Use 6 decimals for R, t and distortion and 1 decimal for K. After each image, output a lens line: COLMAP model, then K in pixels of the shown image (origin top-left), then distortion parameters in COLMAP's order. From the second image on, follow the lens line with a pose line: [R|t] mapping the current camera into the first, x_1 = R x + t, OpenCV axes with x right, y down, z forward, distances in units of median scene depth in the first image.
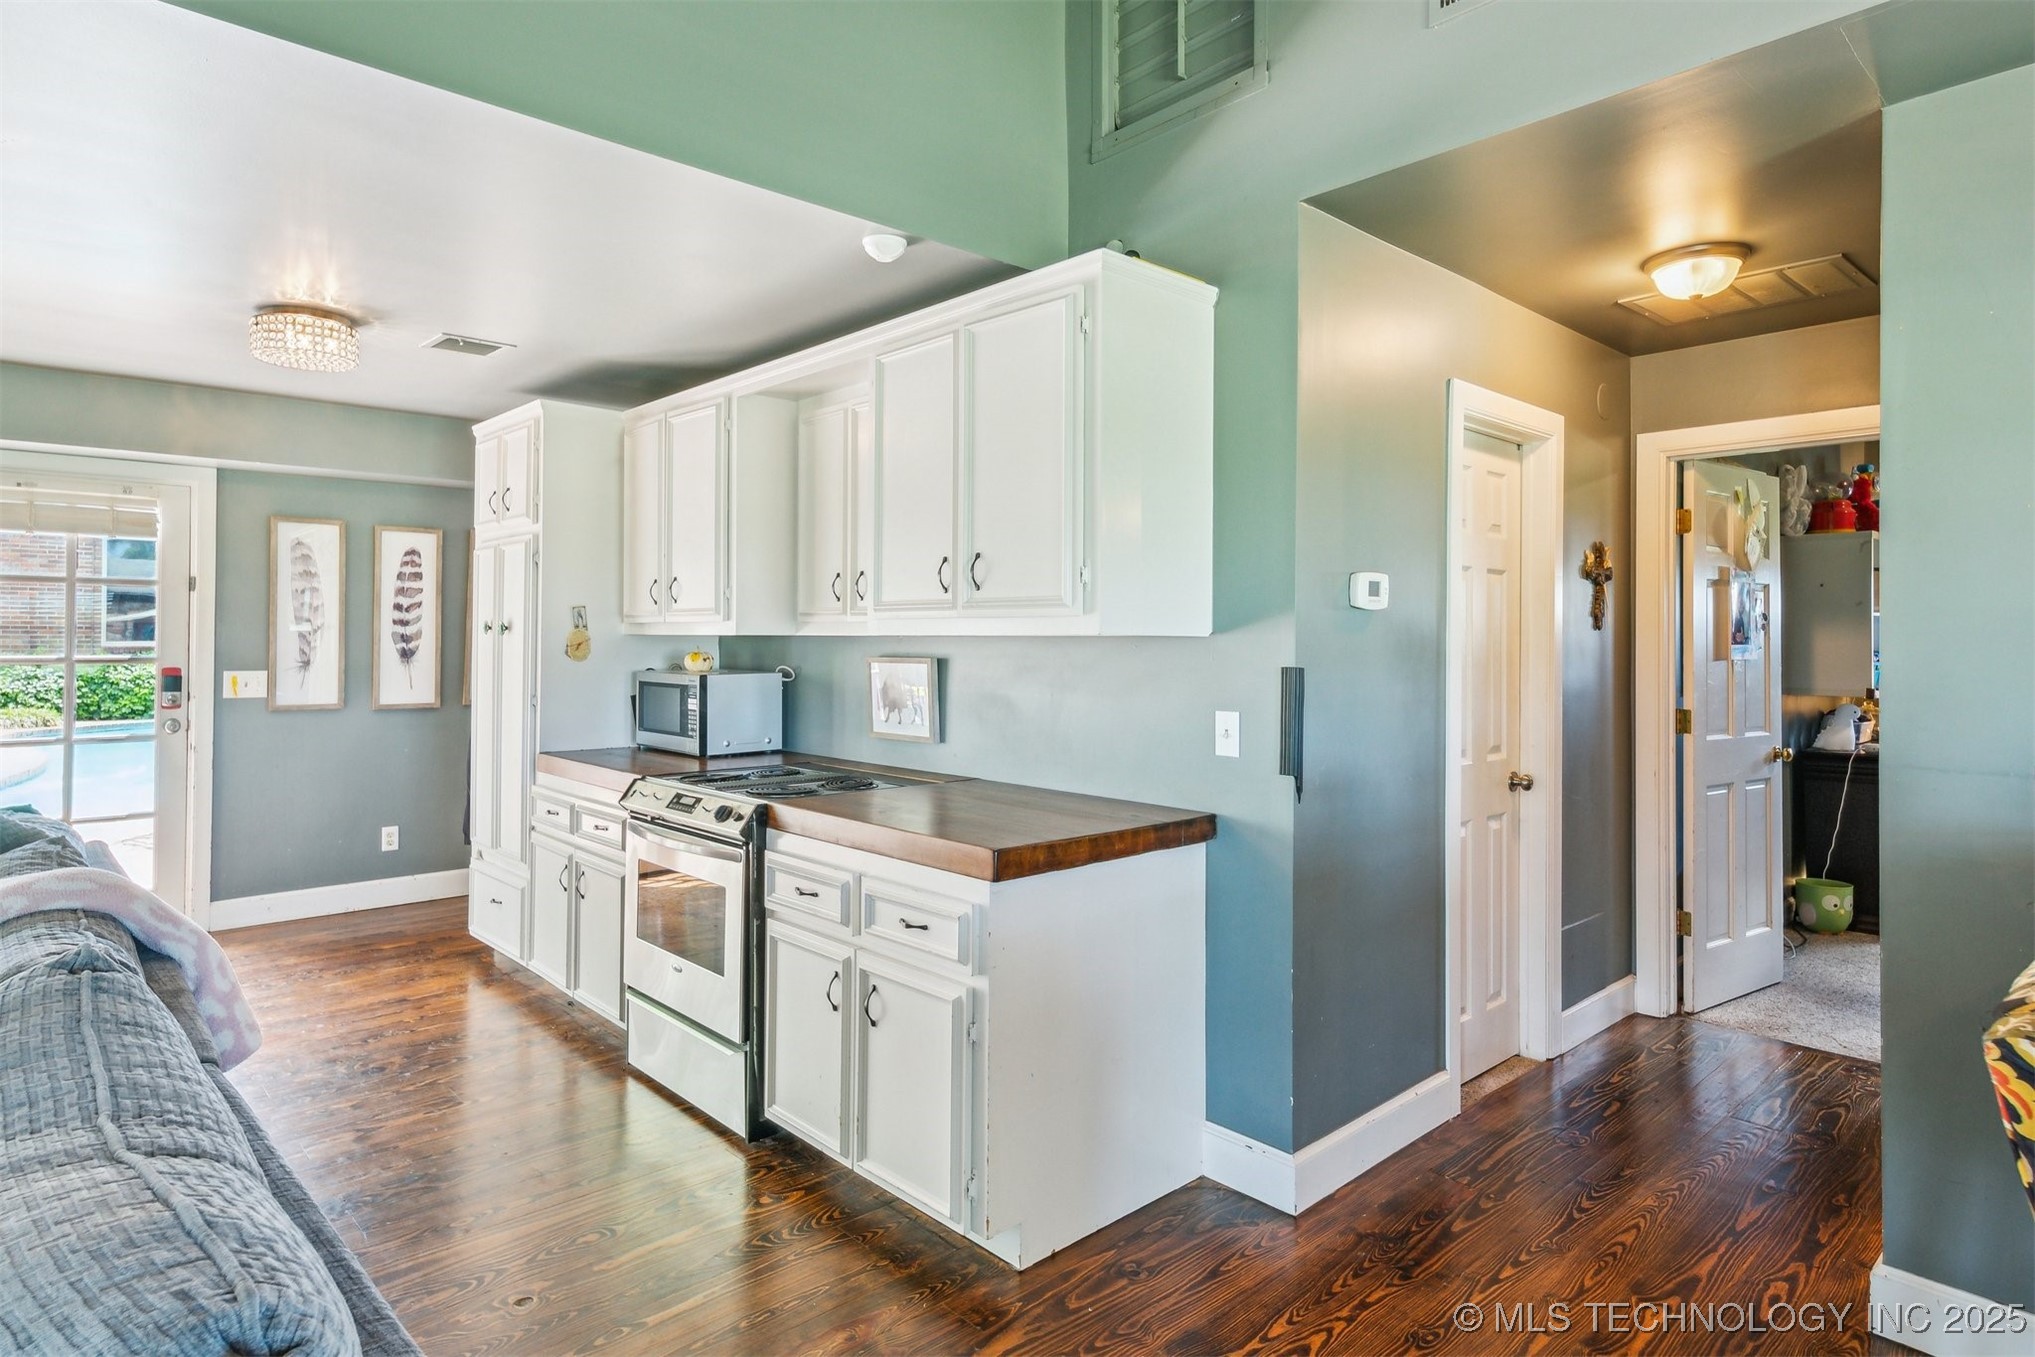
lens RADIAL K [[1117.8, 0, 982.5], [0, 1117.8, 629.1], [0, 0, 1]] dist [0.012936, 0.000455]
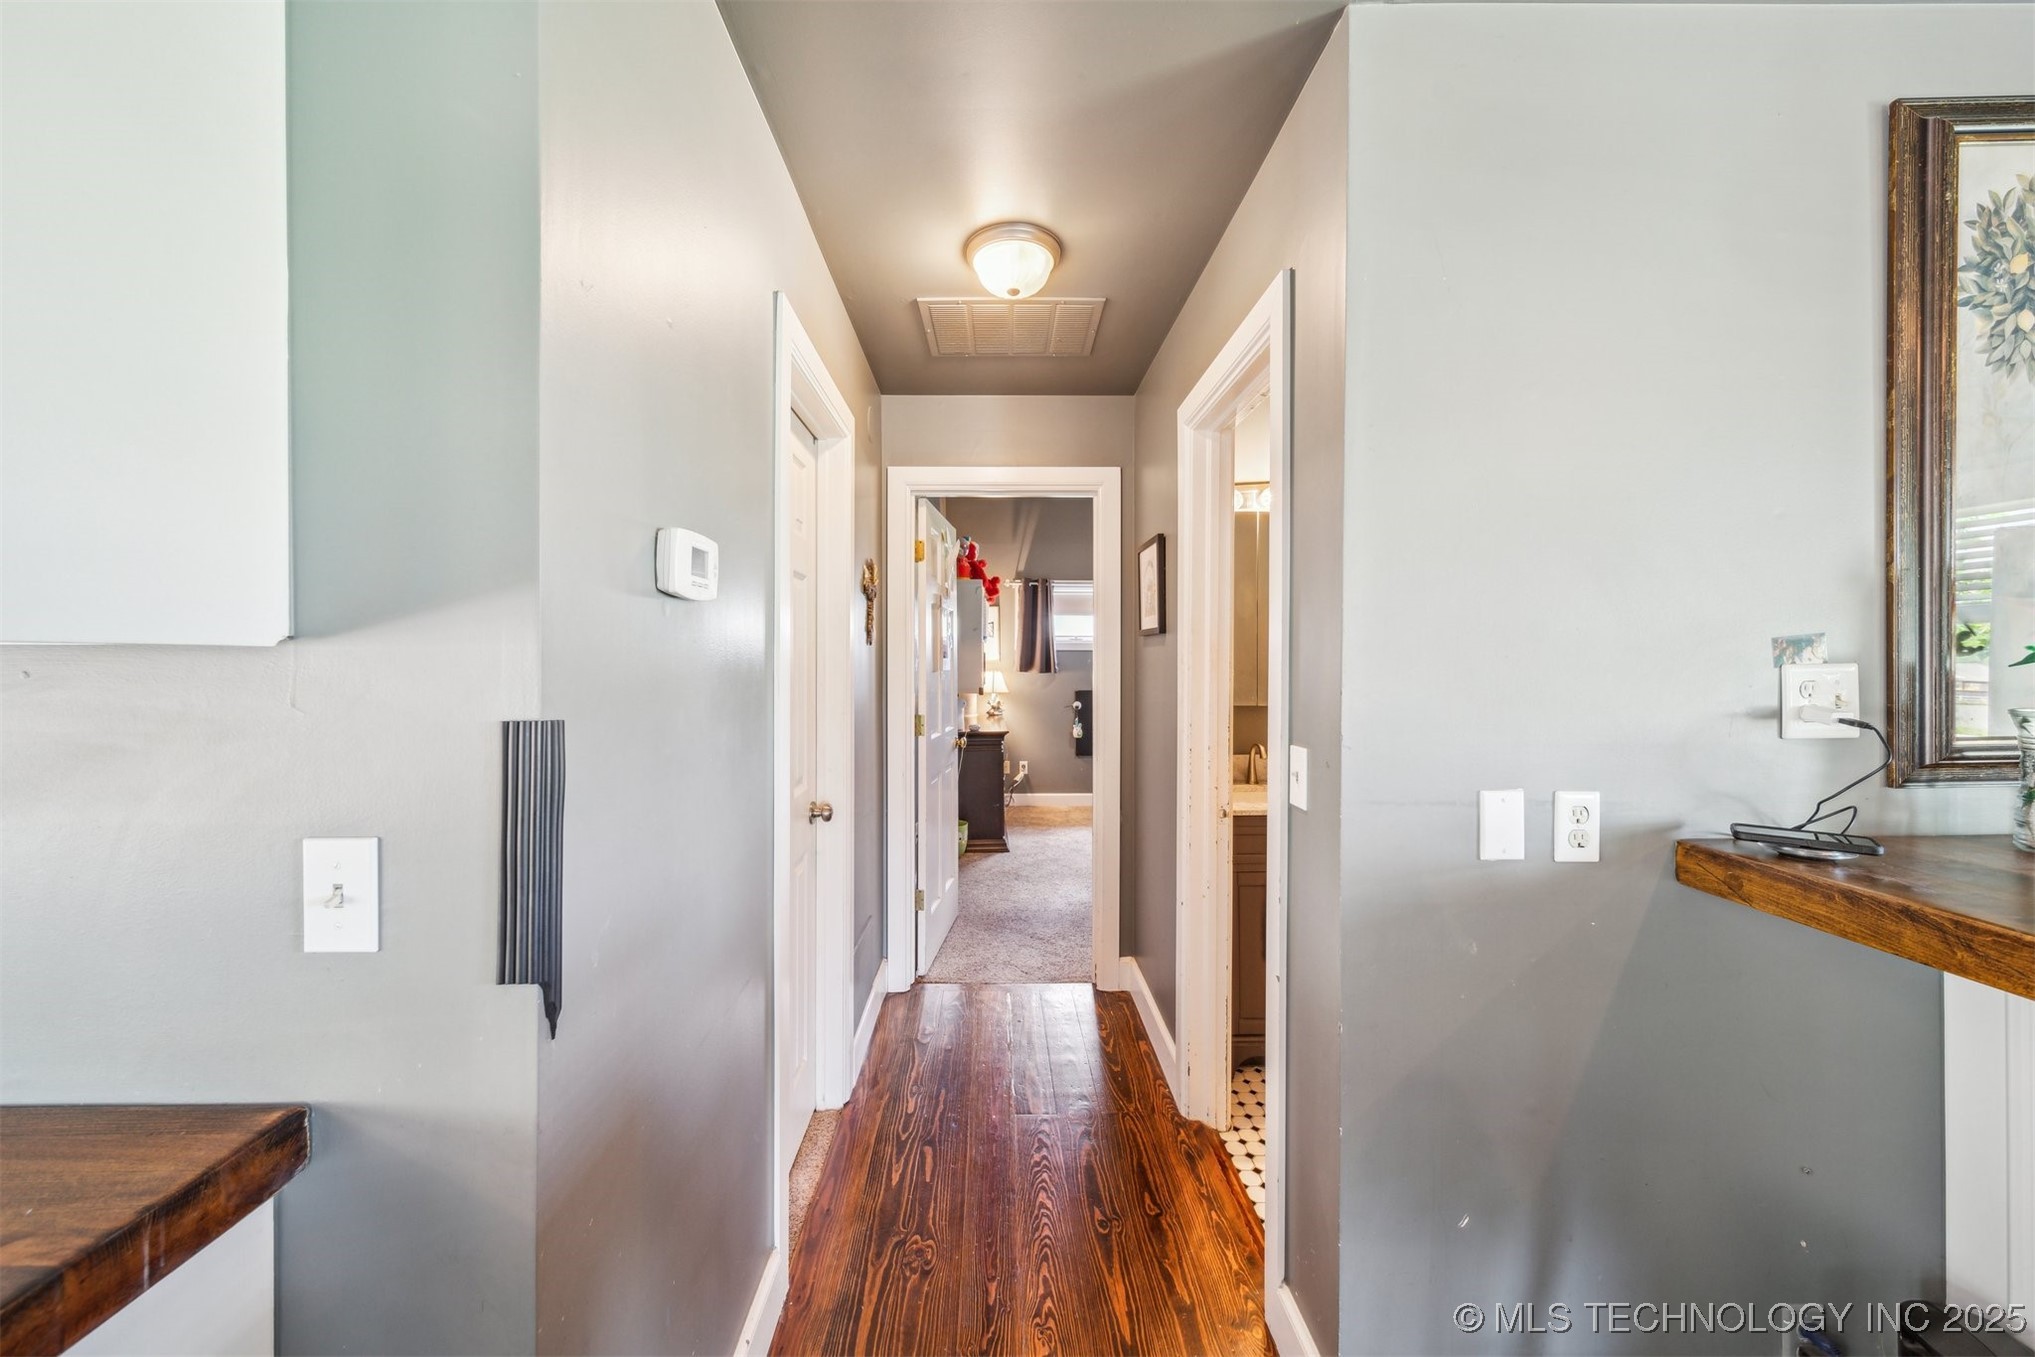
lens RADIAL K [[724.1, 0, 1004.3], [0, 724.1, 665.0], [0, 0, 1]] dist [0.006611, -0.001318]
pose [[0.656019, -0.012937, 0.754634, 0.162284], [-0.004139, 0.999776, 0.020738, 0.006117], [-0.754733, -0.016728, 0.655818, 0.593662]]
